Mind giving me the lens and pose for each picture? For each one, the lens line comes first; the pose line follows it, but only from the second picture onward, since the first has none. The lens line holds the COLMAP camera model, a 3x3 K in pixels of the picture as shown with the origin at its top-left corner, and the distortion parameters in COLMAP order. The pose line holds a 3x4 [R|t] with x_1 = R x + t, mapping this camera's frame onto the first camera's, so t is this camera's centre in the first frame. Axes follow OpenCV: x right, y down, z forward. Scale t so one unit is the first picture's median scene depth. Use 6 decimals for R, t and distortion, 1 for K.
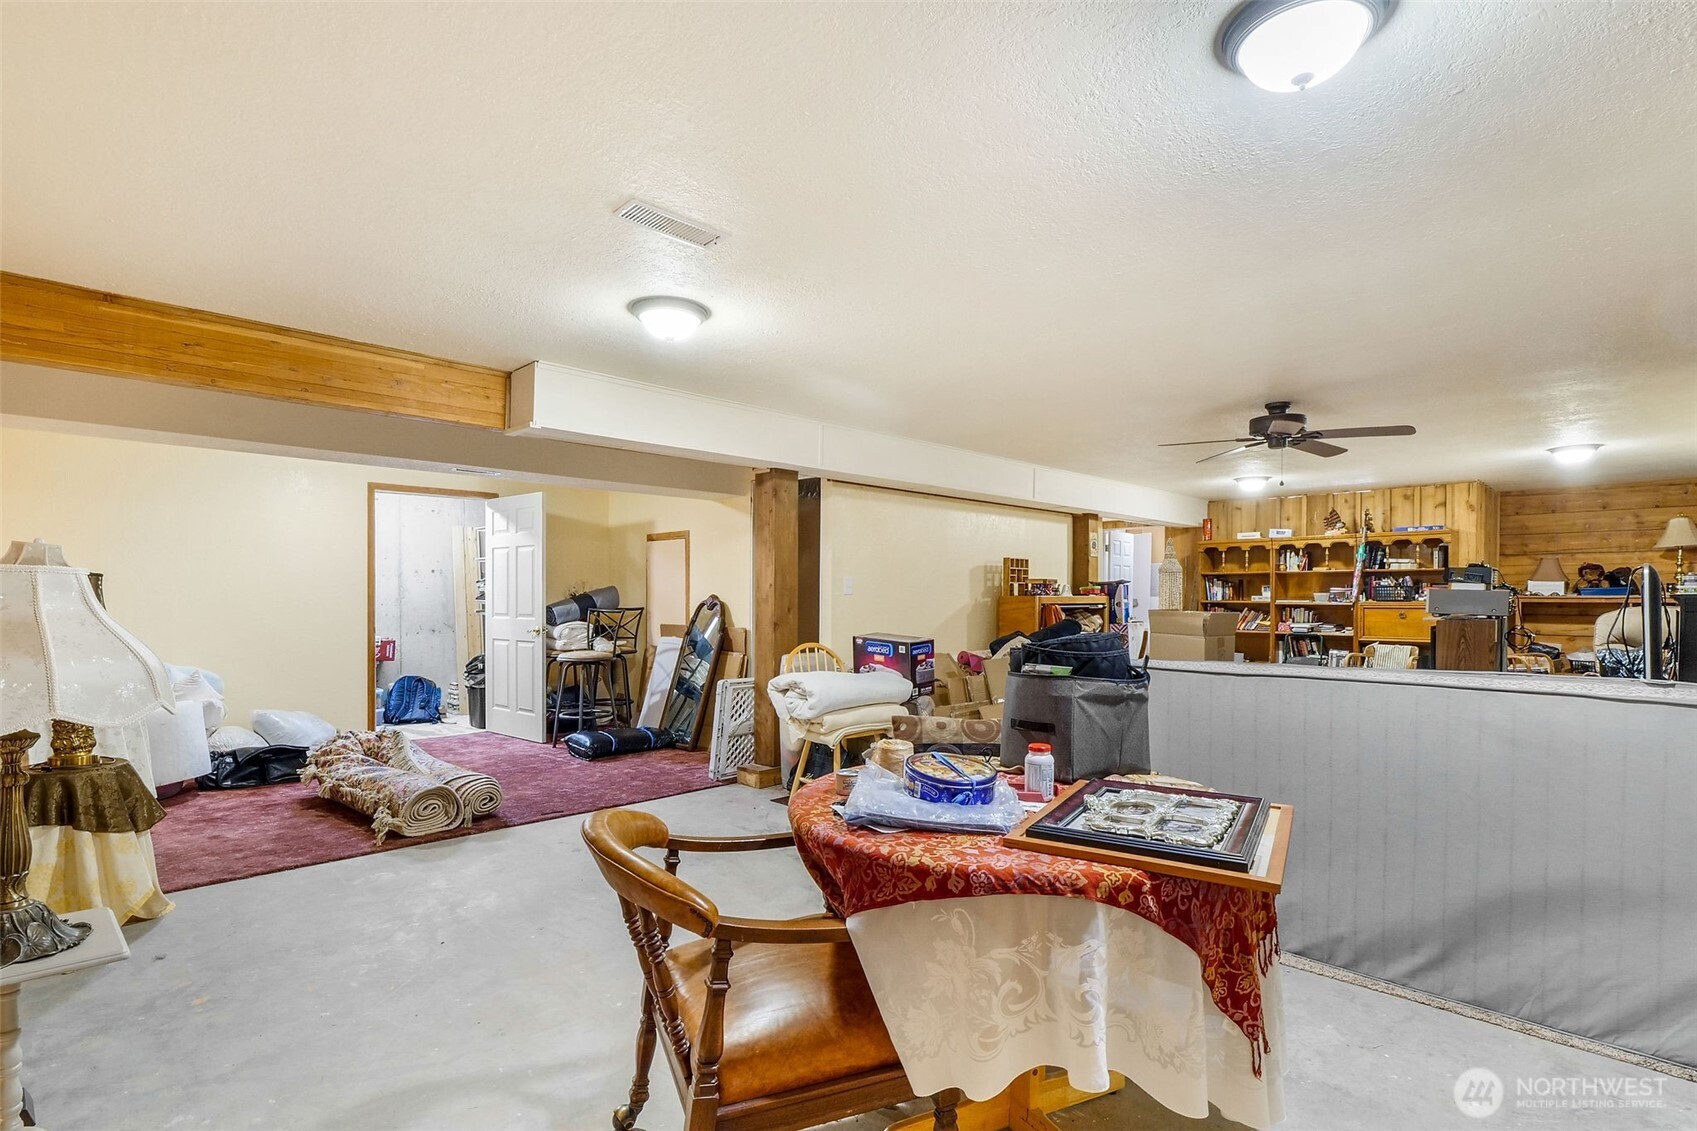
lens RADIAL K [[806.6, 0, 848.5], [0, 806.6, 565.5], [0, 0, 1]] dist [-0.010588, -0.000507]
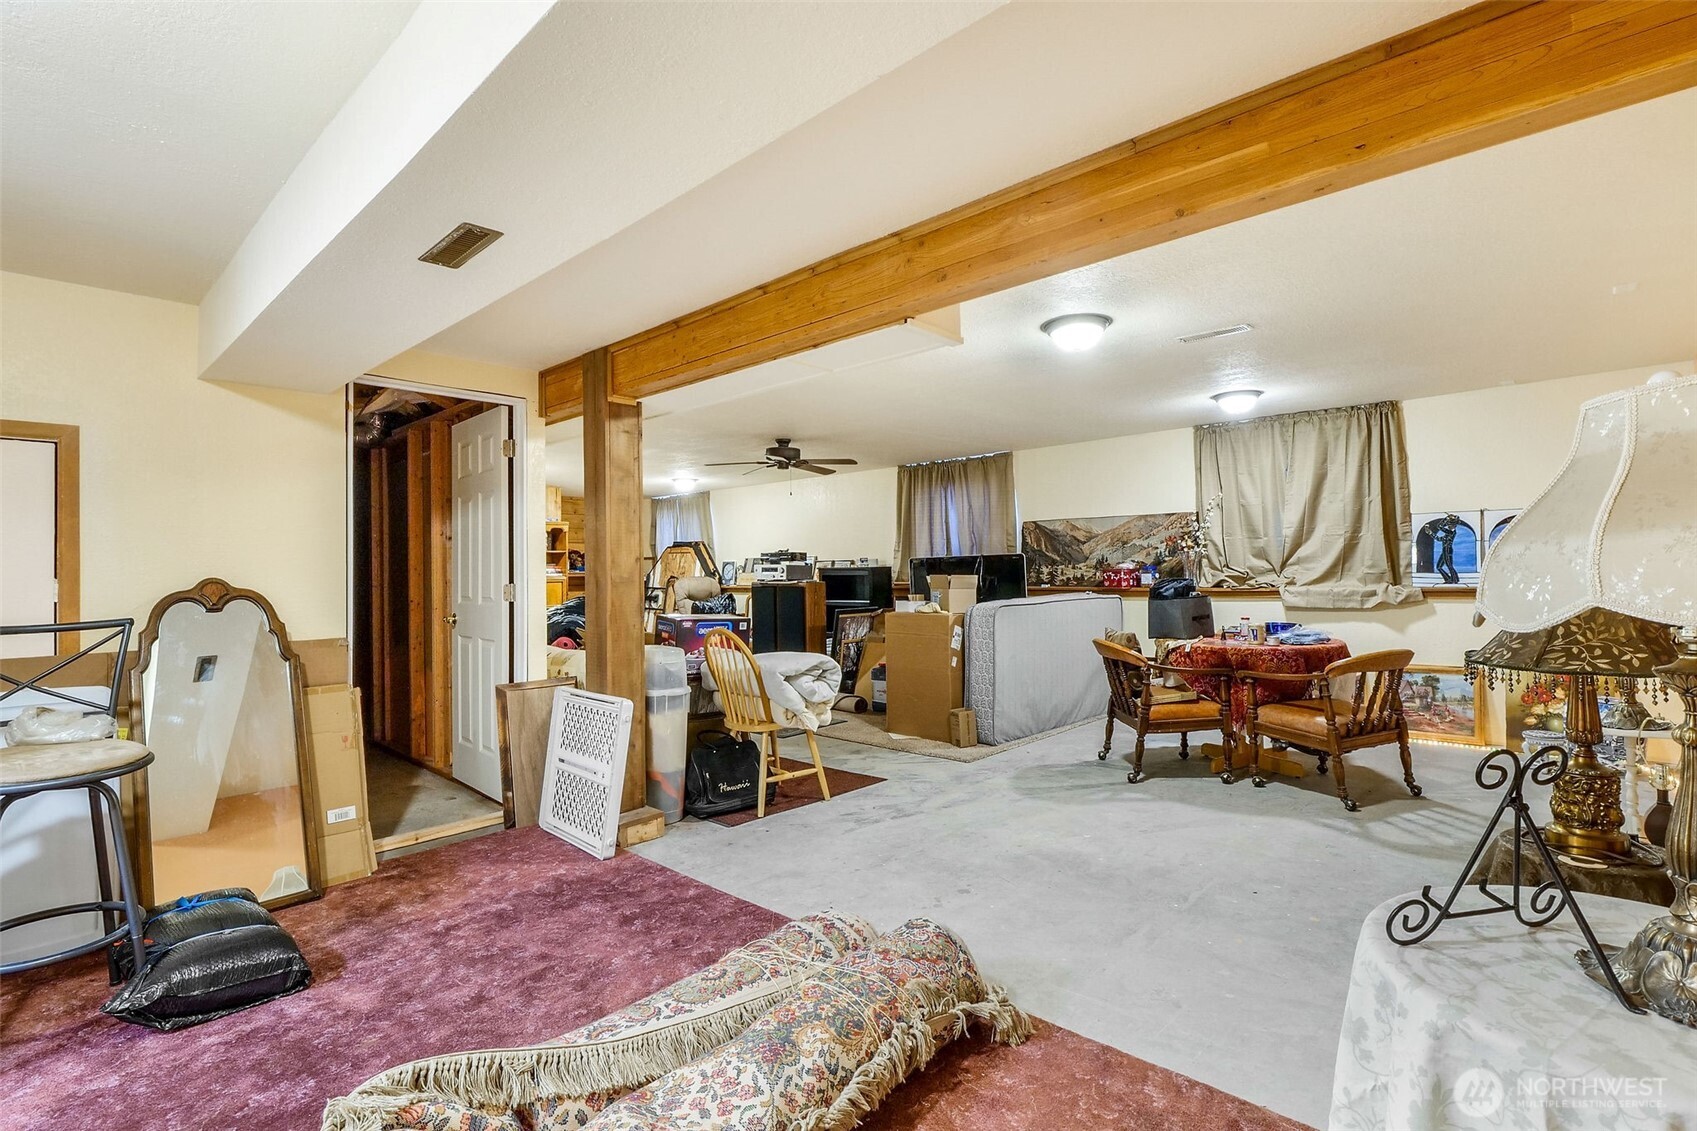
lens RADIAL K [[806.6, 0, 848.5], [0, 806.6, 565.5], [0, 0, 1]] dist [-0.010588, -0.000507]
pose [[-0.010449, 0.007538, 0.999917, -0.634478], [-0.009166, 0.999929, -0.007634, 0.028321], [-0.999903, -0.009245, -0.010379, 0.637847]]
